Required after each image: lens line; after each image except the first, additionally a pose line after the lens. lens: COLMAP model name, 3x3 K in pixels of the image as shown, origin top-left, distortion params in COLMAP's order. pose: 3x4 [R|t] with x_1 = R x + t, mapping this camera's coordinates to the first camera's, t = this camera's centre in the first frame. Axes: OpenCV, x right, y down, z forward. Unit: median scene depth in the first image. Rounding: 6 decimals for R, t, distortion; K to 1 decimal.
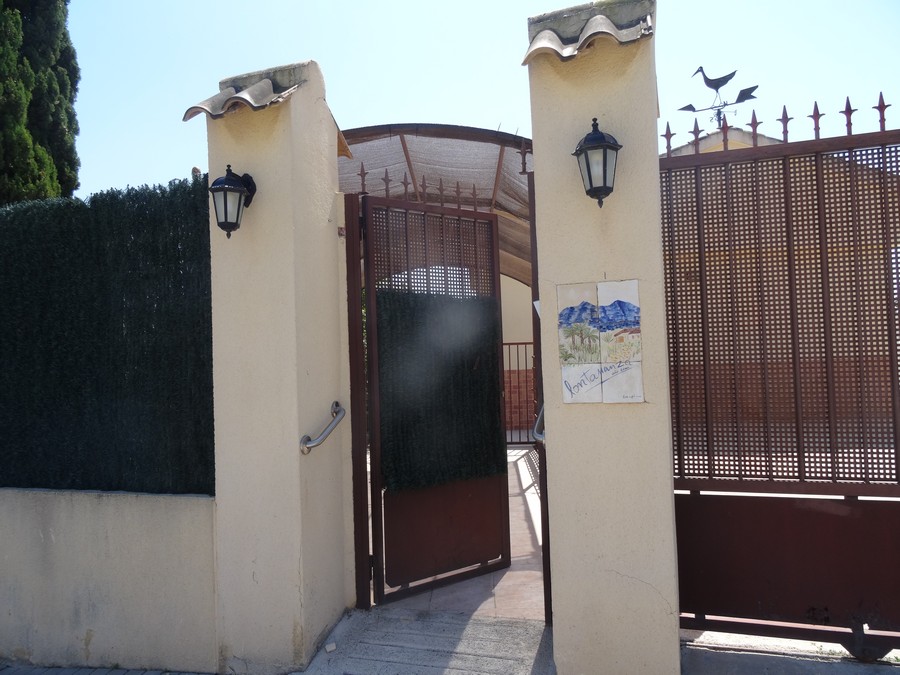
lens RADIAL K [[630.8, 0, 454.5], [0, 630.8, 336.4], [0, 0, 1]] dist [0.005049, -0.016711]
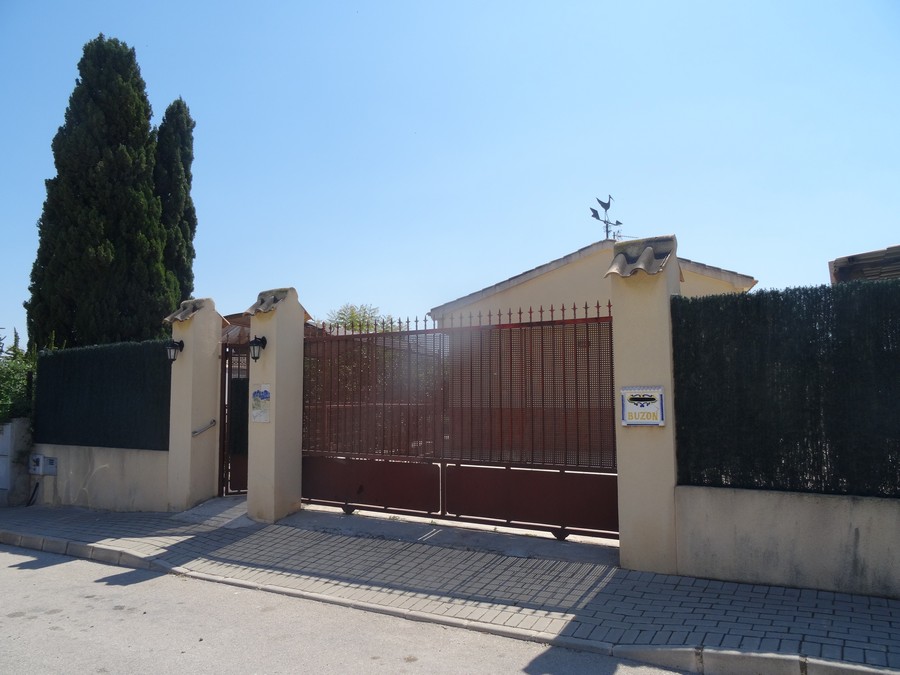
lens RADIAL K [[630.8, 0, 454.5], [0, 630.8, 336.4], [0, 0, 1]] dist [0.005049, -0.016711]
pose [[0.972486, 0.002226, -0.232952, 0.545941], [-0.013251, 0.998864, -0.045776, -0.055249], [0.232586, 0.047603, 0.971410, -0.535618]]
